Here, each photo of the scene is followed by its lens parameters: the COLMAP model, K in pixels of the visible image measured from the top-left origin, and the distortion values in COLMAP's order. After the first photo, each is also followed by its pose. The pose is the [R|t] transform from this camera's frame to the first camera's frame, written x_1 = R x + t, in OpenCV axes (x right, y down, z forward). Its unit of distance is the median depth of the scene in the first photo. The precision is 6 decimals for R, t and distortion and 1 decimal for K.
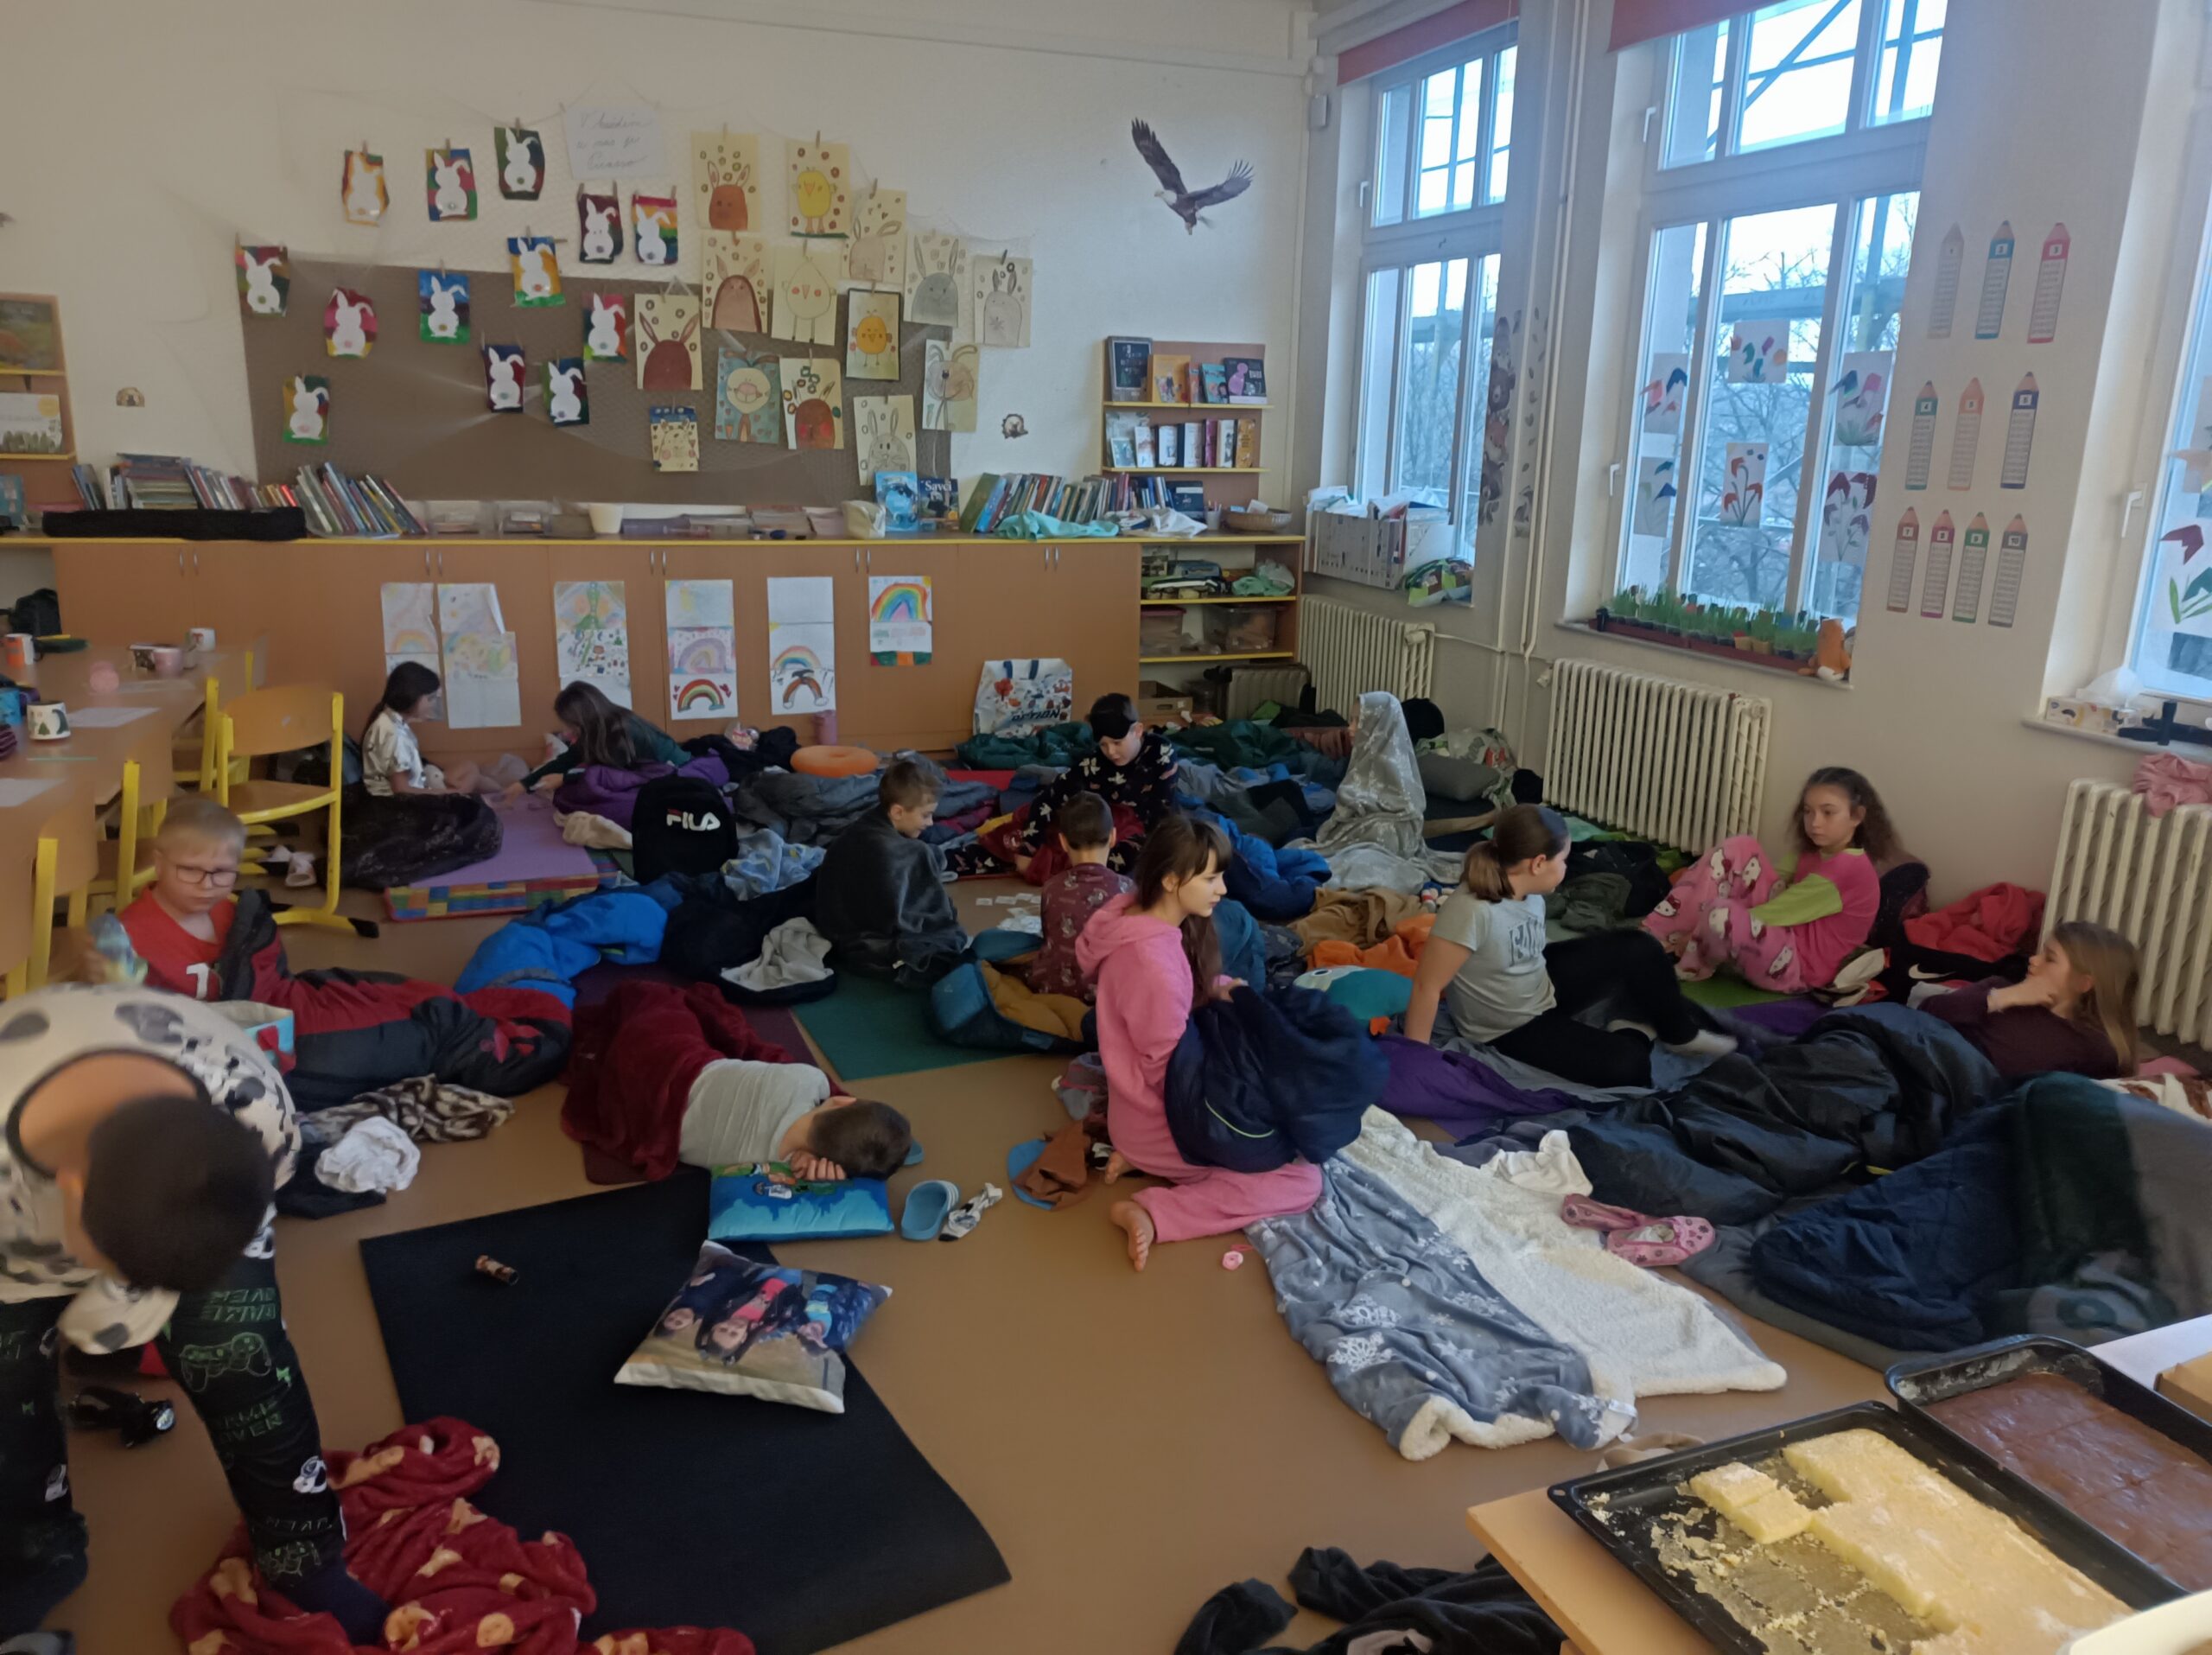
lens RADIAL K [[1640.4, 0, 1099.9], [0, 1640.4, 834.5], [0, 0, 1]] dist [0.046981, -0.029614]
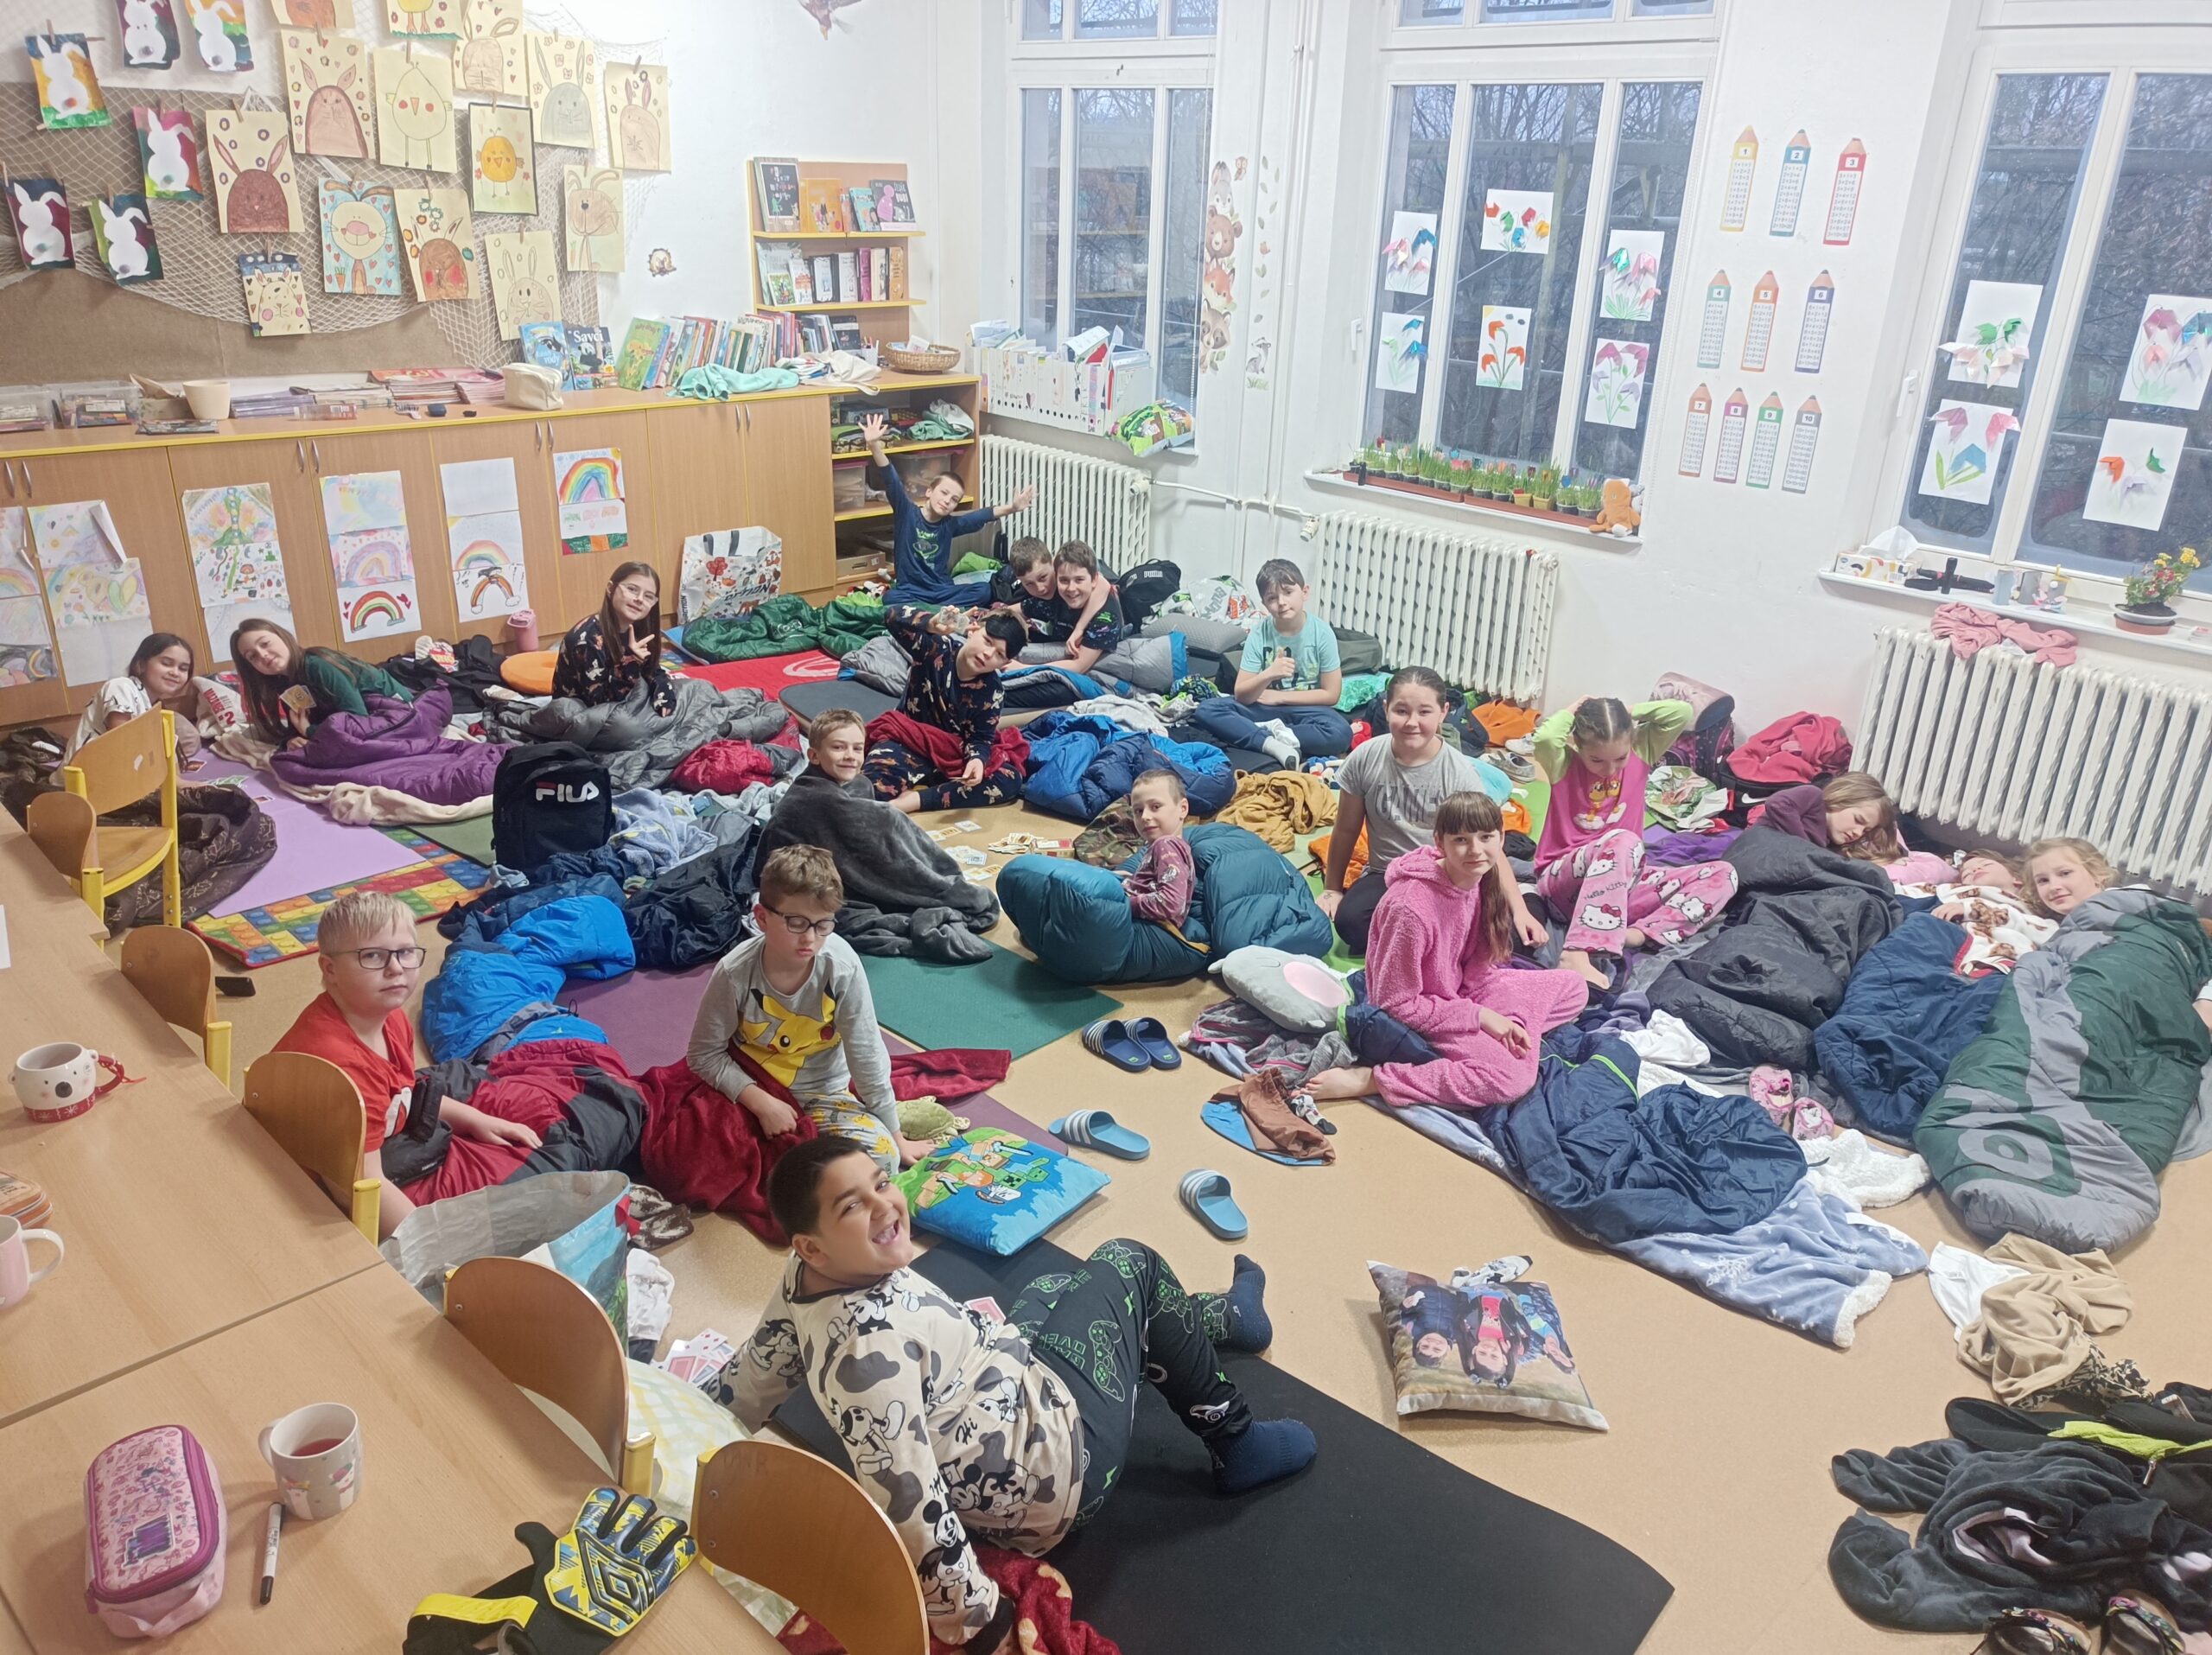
lens RADIAL K [[1640.4, 0, 1100.2], [0, 1640.4, 833.4], [0, 0, 1]] dist [0.046981, -0.029614]
pose [[0.917708, -0.146594, 0.369217, -0.230572], [0.090306, 0.982073, 0.165461, -0.078337], [-0.386854, -0.118503, 0.914495, 0.058357]]
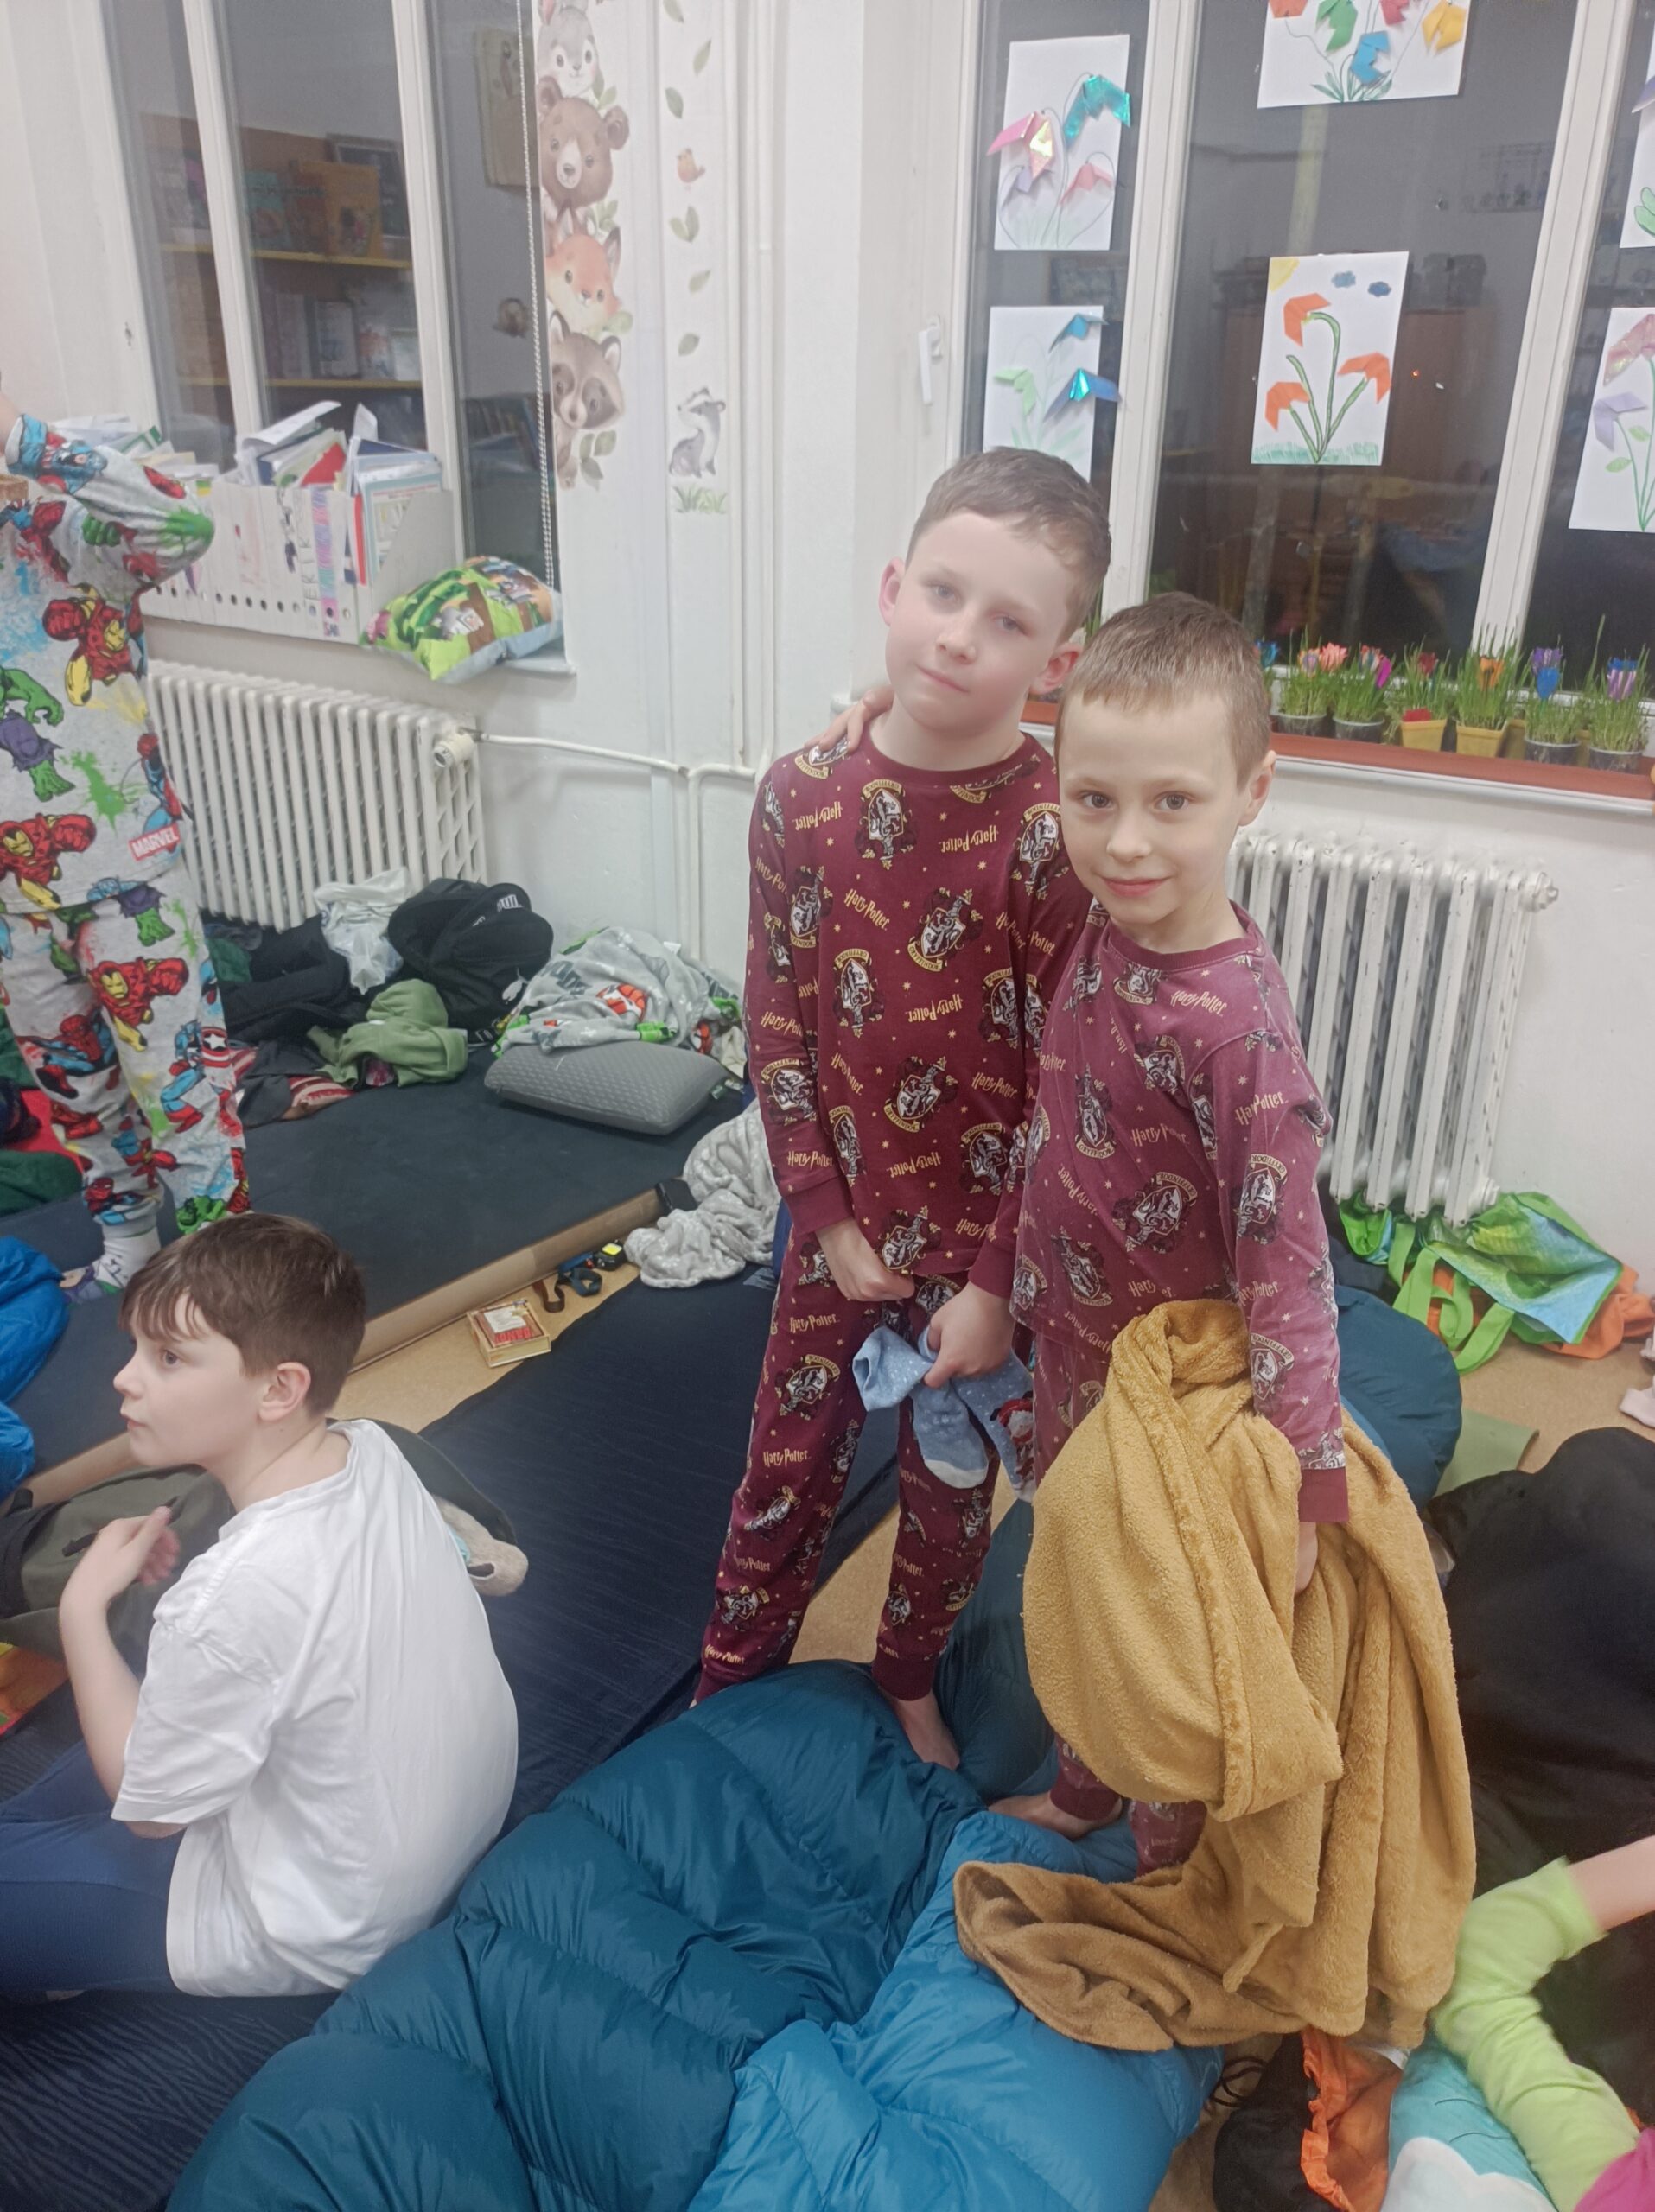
lens RADIAL K [[1640.4, 0, 834.4], [0, 1640.4, 1090.7], [0, 0, 1]] dist [0.046981, -0.029614]
pose [[0.788798, -0.249949, 0.561537, -0.007263], [0.155471, 0.965010, 0.211149, -0.106216], [-0.594666, -0.079252, 0.800058, 0.547767]]
